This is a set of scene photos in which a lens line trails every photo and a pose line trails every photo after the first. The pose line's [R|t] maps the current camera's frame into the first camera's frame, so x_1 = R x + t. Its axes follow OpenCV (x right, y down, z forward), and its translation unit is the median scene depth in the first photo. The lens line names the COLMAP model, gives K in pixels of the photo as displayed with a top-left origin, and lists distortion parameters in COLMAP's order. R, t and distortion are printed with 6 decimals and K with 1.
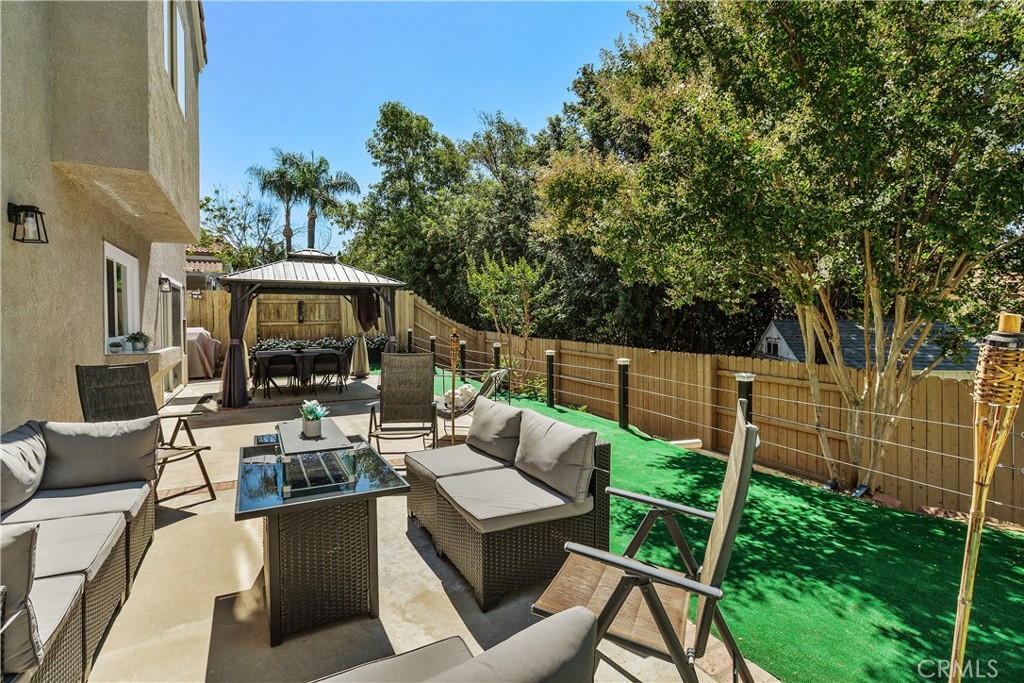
lens RADIAL K [[498.2, 0, 515.0], [0, 498.2, 332.0], [0, 0, 1]] dist [-0.000587, -0.000489]
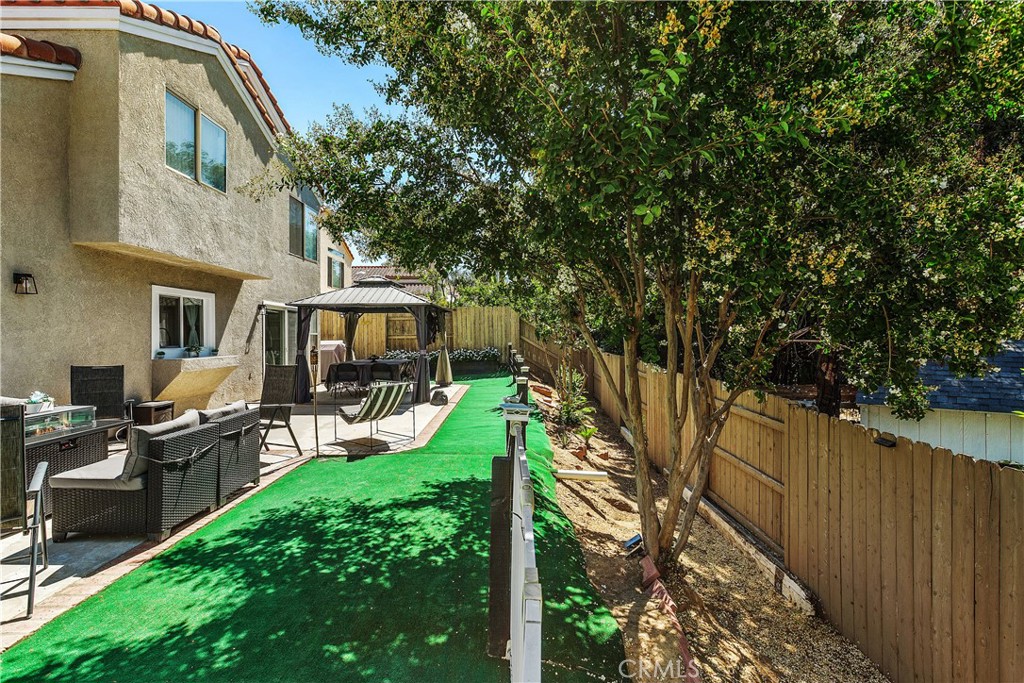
lens RADIAL K [[509.3, 0, 512.0], [0, 509.3, 341.5], [0, 0, 1]] dist [0.001383, 0.000520]
pose [[0.875038, 0.009175, -0.483968, 1.216702], [-0.011637, 0.999930, -0.002084, -0.025522], [0.483915, 0.007456, 0.875083, 0.224425]]
